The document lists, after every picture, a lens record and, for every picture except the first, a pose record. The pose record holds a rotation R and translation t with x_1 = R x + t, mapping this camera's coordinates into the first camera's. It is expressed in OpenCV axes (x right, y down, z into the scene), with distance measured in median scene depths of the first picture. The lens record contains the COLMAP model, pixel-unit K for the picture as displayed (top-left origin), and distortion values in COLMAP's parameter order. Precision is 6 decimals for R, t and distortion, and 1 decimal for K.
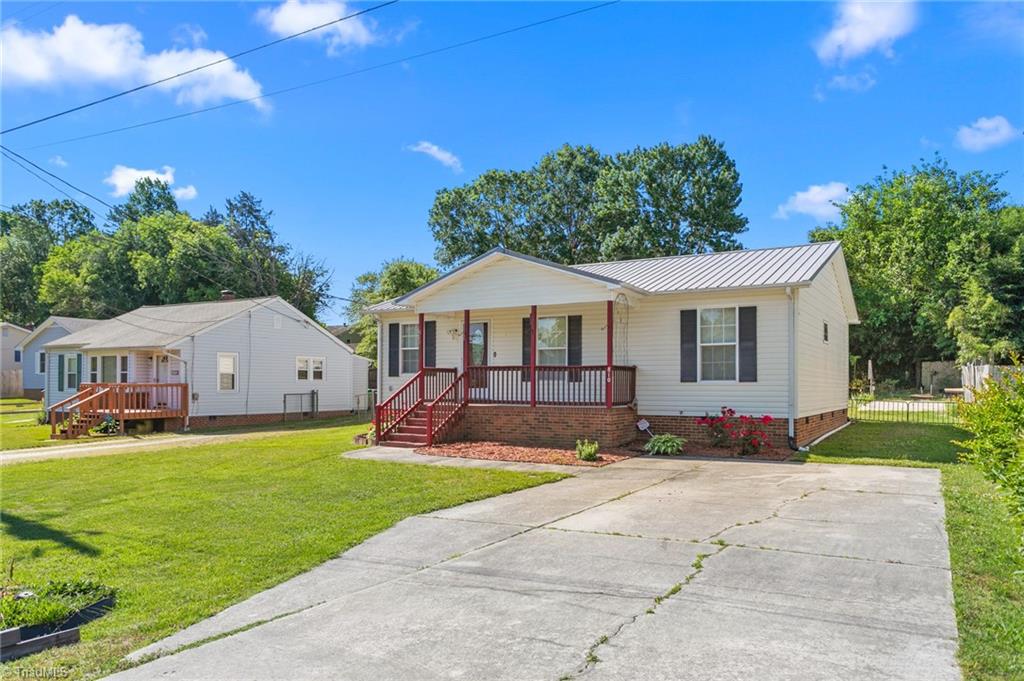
lens RADIAL K [[753.7, 0, 512.0], [0, 753.7, 340.5], [0, 0, 1]] dist [0.001850, 0.000225]
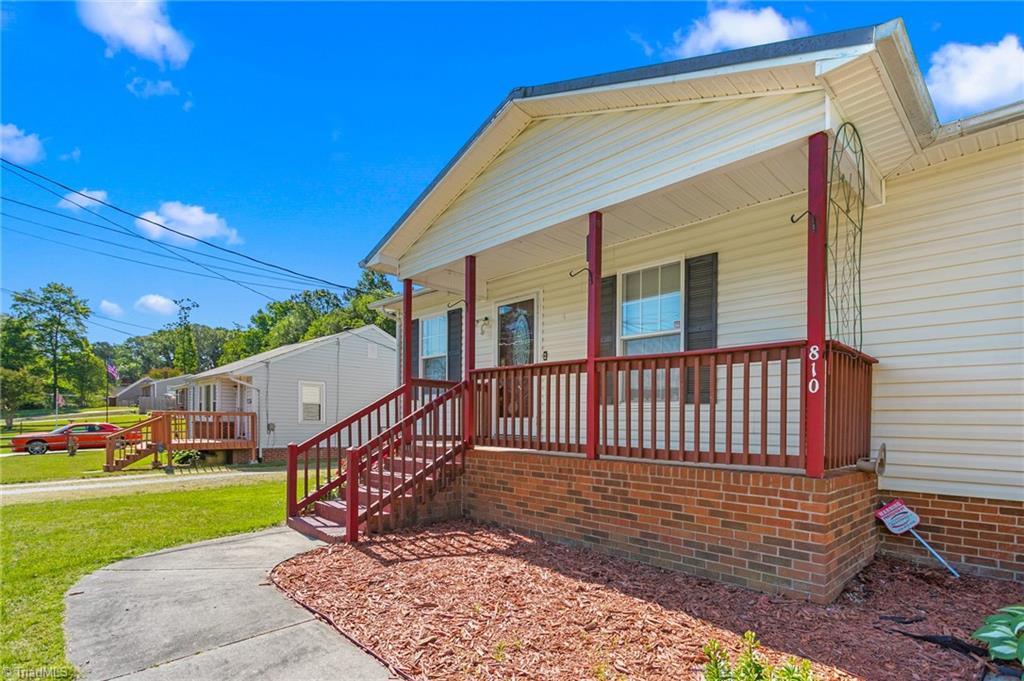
lens RADIAL K [[512.6, 0, 516.6], [0, 512.6, 401.4], [0, 0, 1]] dist [-0.000479, -0.000062]
pose [[0.965076, 0.003819, -0.261941, 0.058403], [-0.000617, 0.999924, 0.012308, 0.050598], [0.261968, -0.011717, 0.965005, 0.685963]]
